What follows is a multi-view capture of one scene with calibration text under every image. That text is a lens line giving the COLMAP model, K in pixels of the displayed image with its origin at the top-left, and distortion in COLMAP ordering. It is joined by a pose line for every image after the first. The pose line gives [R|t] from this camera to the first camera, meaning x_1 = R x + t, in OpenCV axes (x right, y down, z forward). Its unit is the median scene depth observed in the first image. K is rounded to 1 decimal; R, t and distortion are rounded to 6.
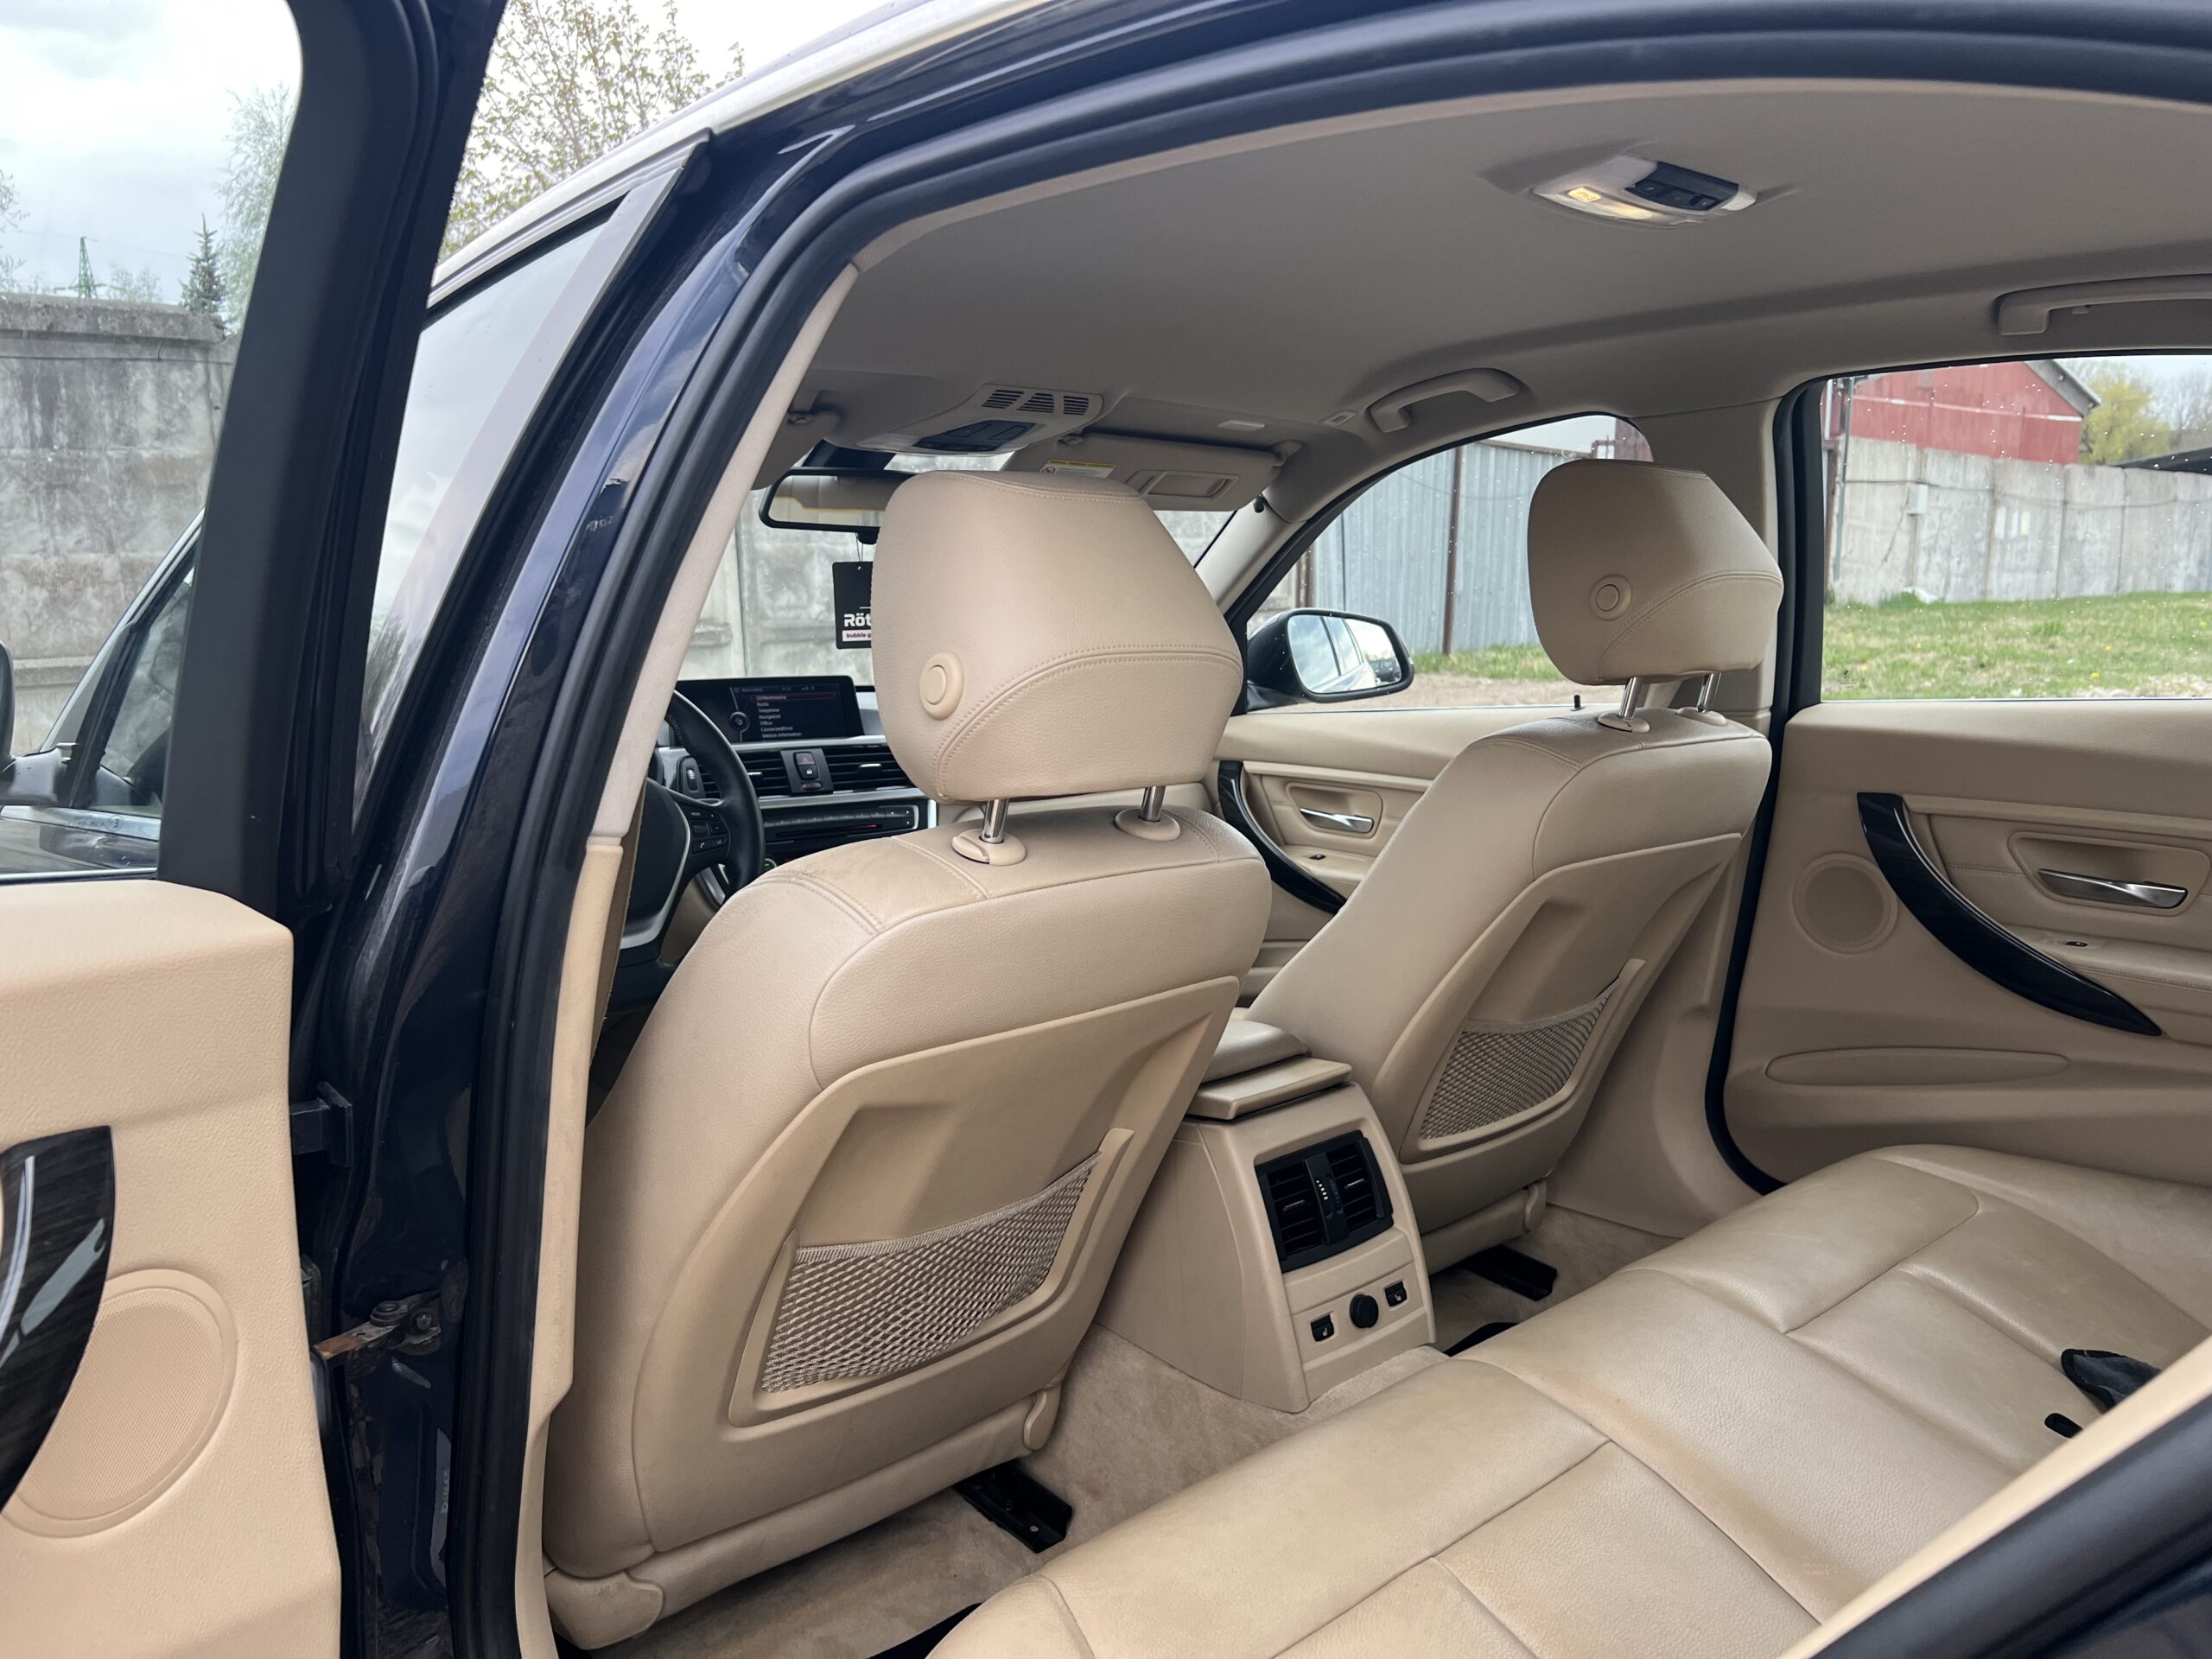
lens RADIAL K [[1695.7, 0, 1120.7], [0, 1695.7, 842.7], [0, 0, 1]] dist [0.040035, -0.046937]
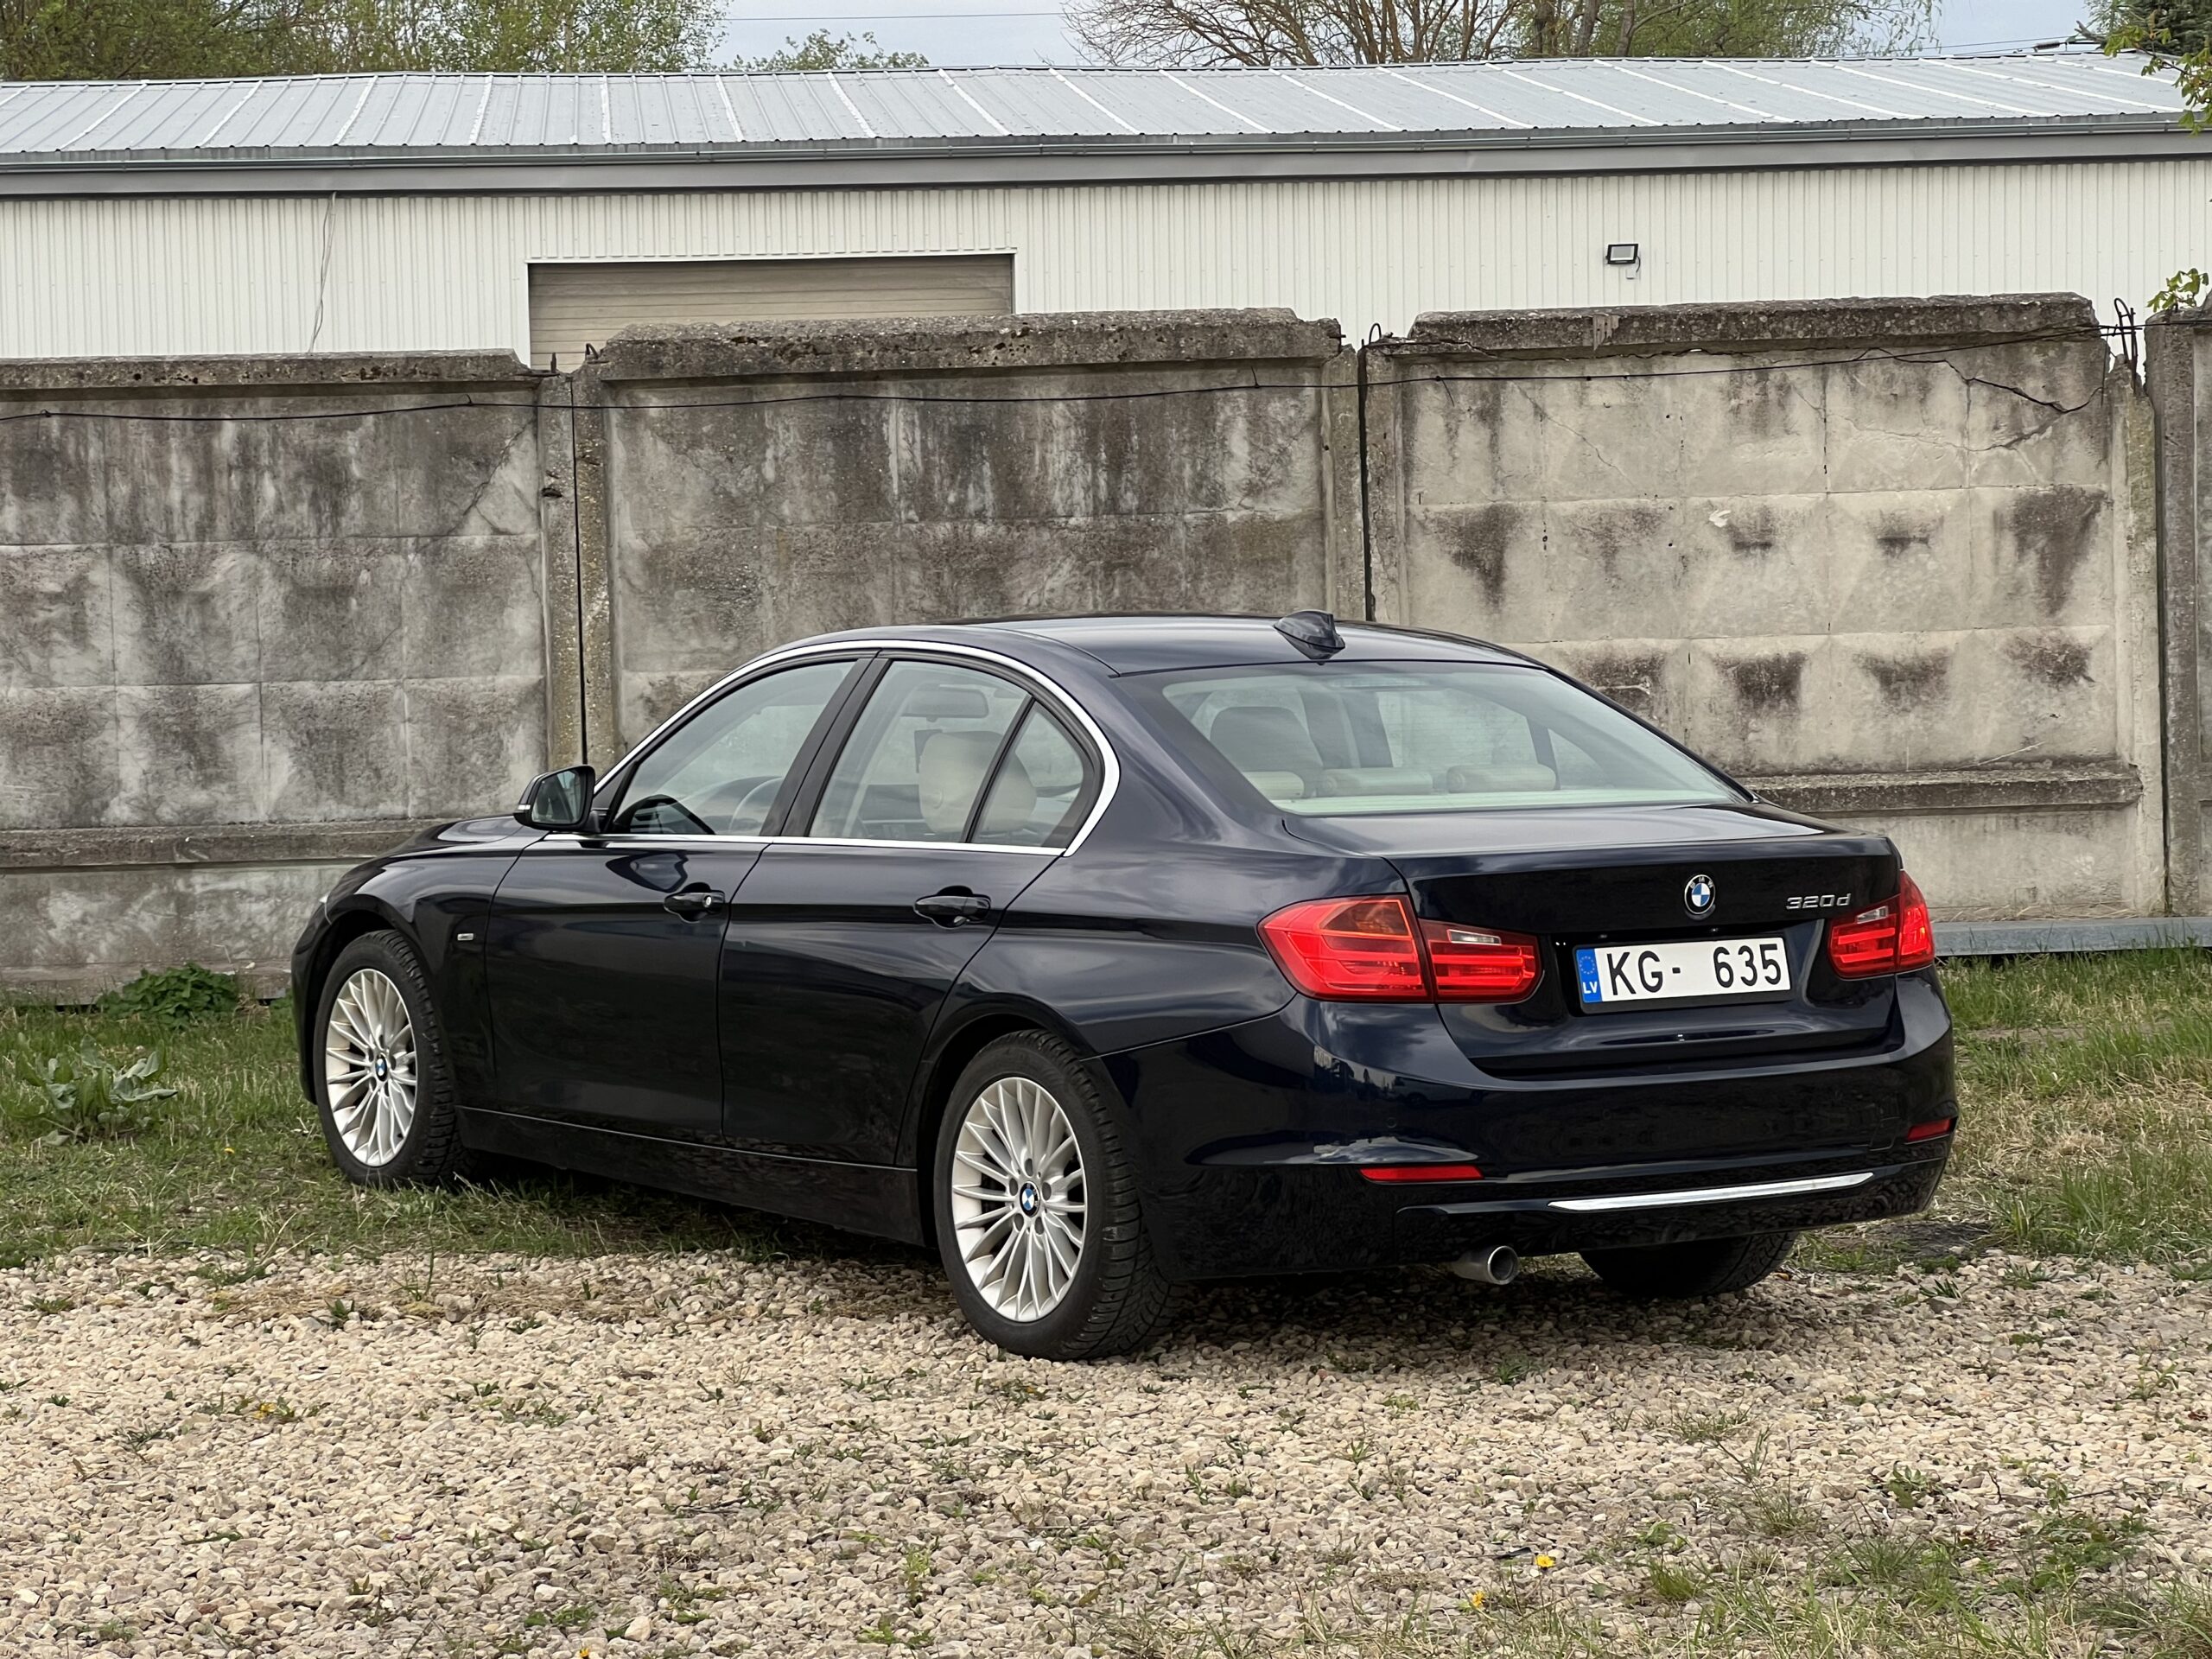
lens RADIAL K [[4932.6, 0, 1128.2], [0, 4932.6, 758.9], [0, 0, 1]] dist [0.211073, 0.000000]
pose [[0.736485, 0.028980, -0.675833, 0.807958], [-0.102835, 0.992266, -0.069516, 0.020605], [0.668591, 0.120697, 0.733770, -0.537646]]
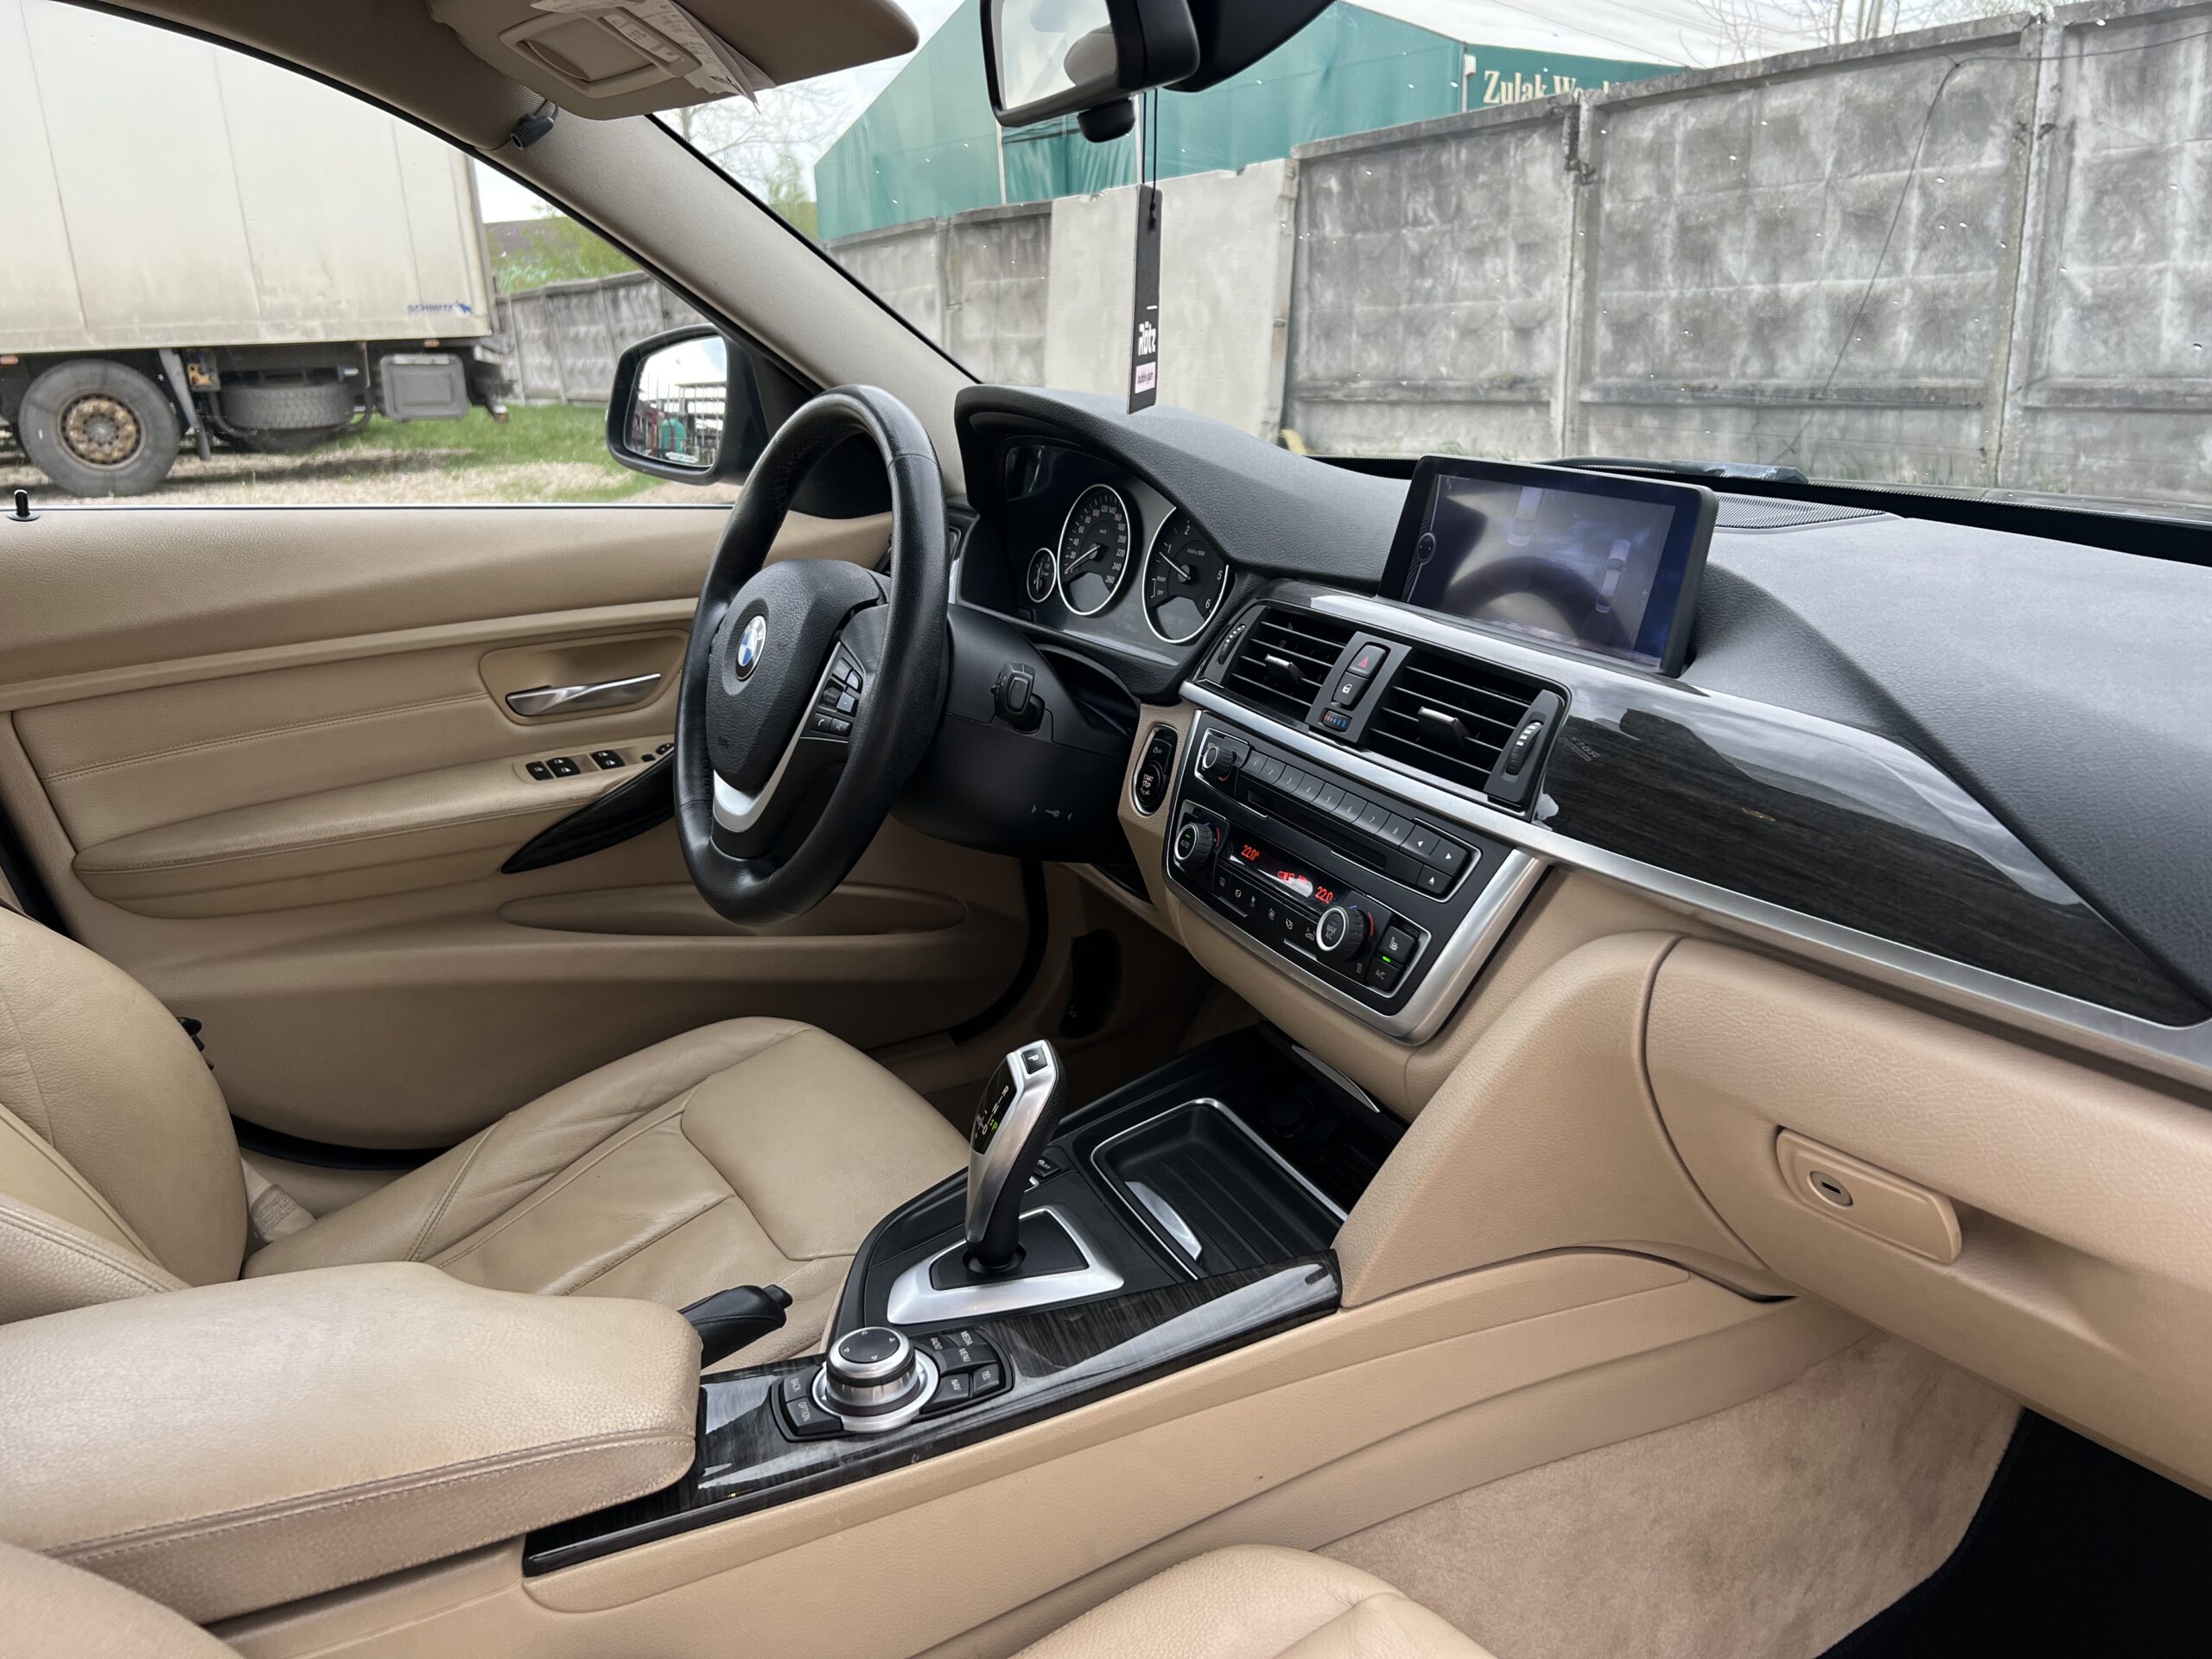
lens RADIAL K [[1695.7, 0, 1120.3], [0, 1695.7, 843.8], [0, 0, 1]] dist [0.040035, -0.046937]
pose [[-0.173132, 0.305202, -0.936417, 0.076074], [-0.128921, 0.935572, 0.328762, -0.041736], [0.976424, 0.177643, -0.122630, 0.292368]]
